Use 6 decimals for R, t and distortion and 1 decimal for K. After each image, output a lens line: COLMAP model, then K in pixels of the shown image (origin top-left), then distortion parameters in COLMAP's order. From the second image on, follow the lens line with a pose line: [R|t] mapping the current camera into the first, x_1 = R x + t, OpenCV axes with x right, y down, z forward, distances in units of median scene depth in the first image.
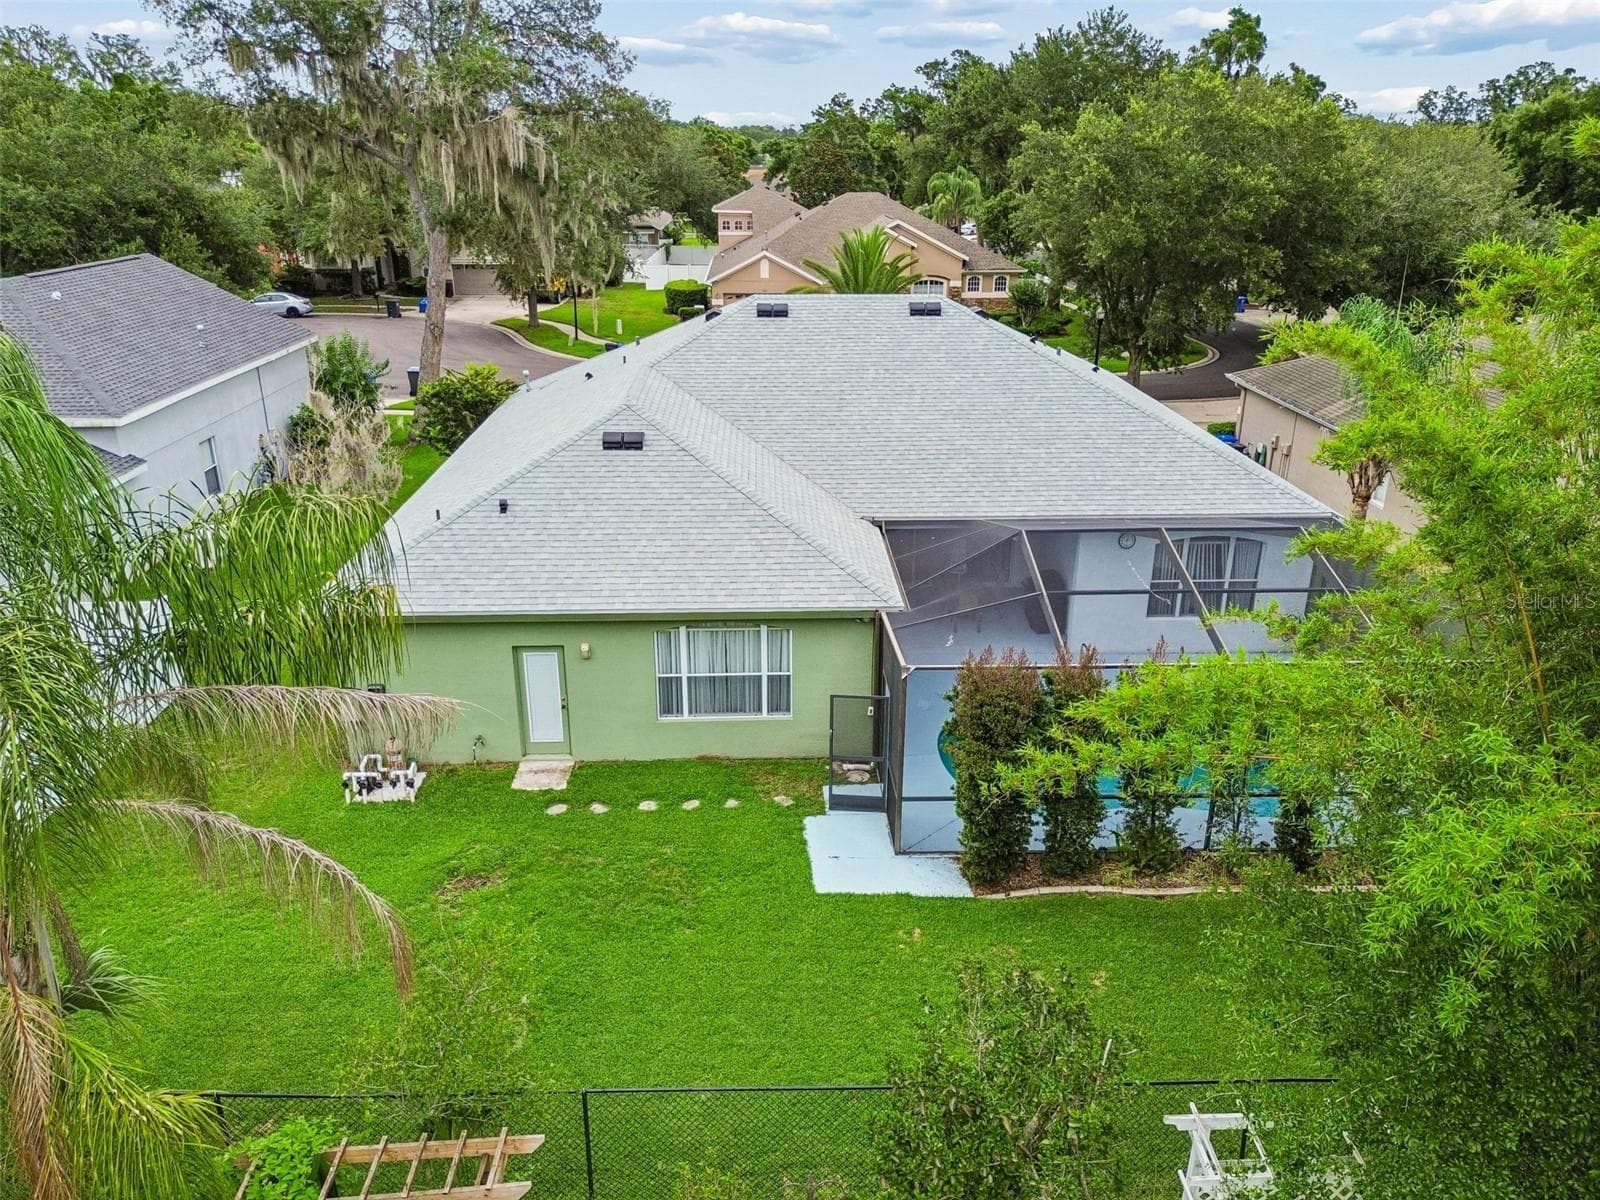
lens RADIAL K [[1155.2, 0, 800.0], [0, 1155.2, 600.0], [0, 0, 1]] dist [0.052643, -0.035842]
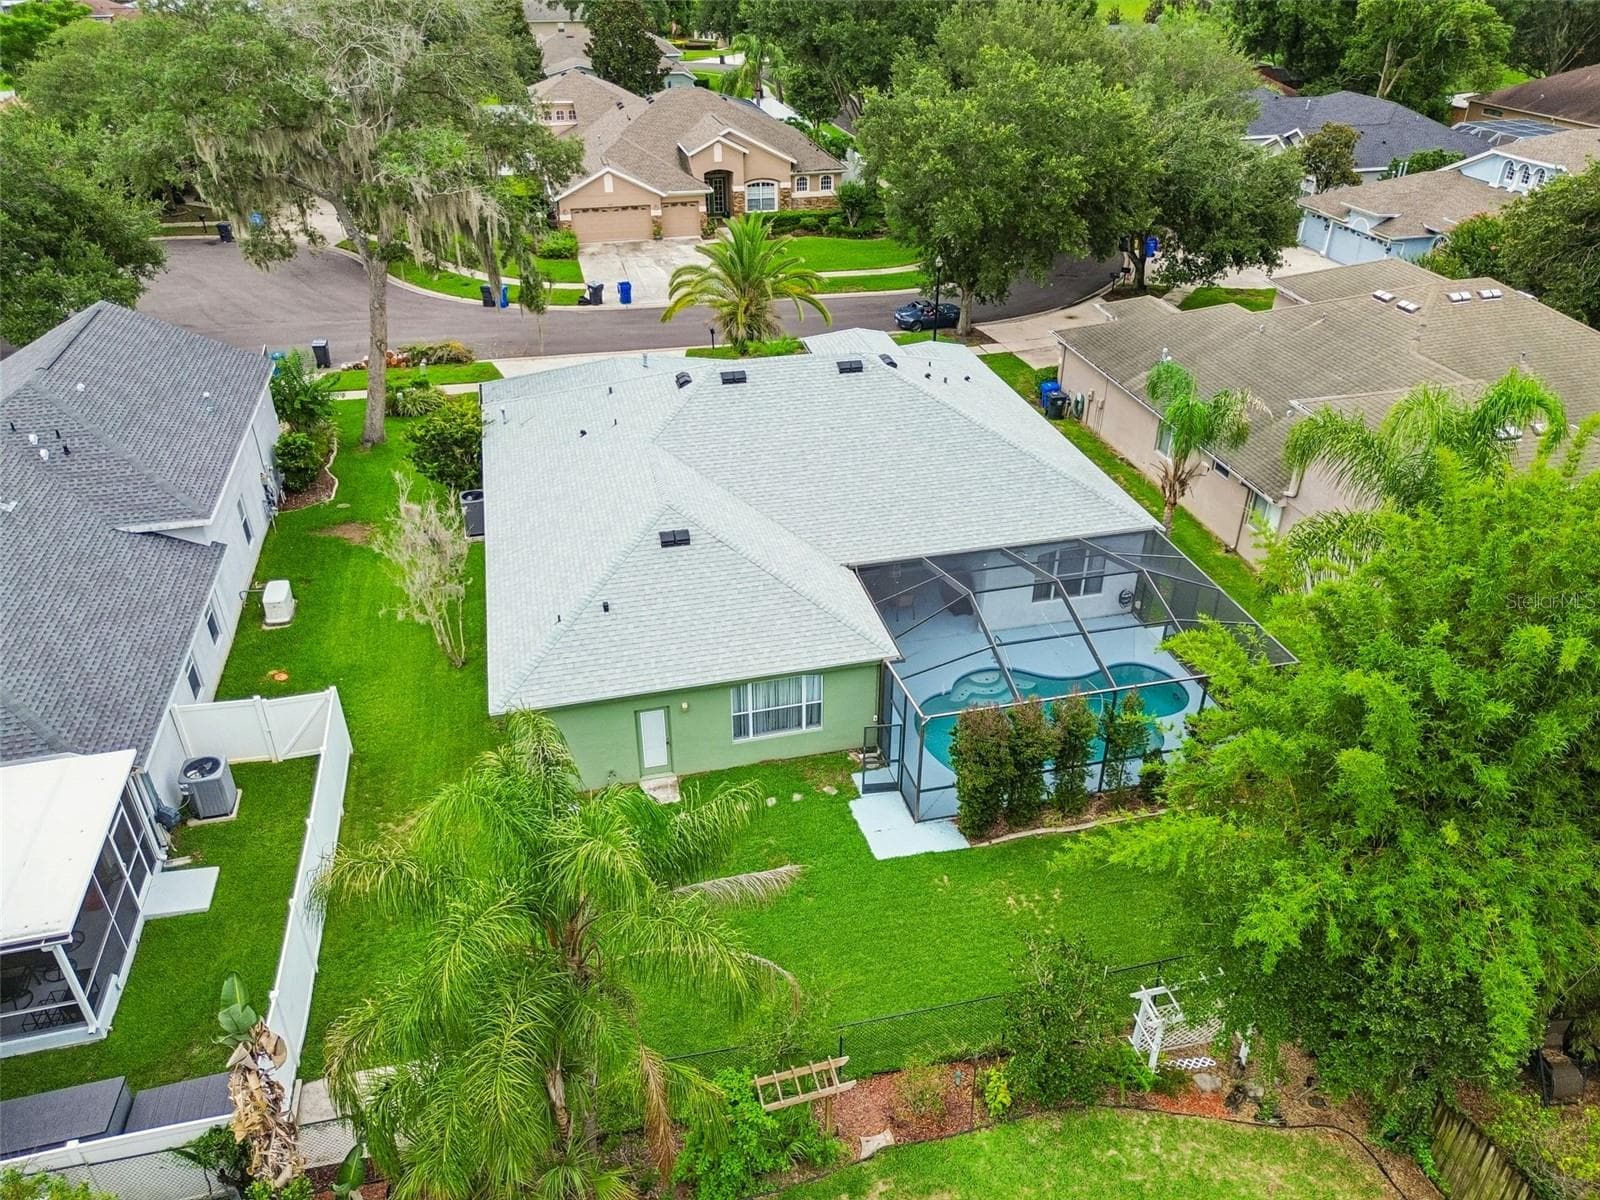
lens RADIAL K [[1155.2, 0, 800.0], [0, 1155.2, 600.0], [0, 0, 1]] dist [0.052643, -0.035842]
pose [[0.979822, -0.108402, 0.167923, -0.264269], [0.076595, 0.979657, 0.185488, -0.332703], [-0.184614, -0.168883, 0.968192, -0.384403]]
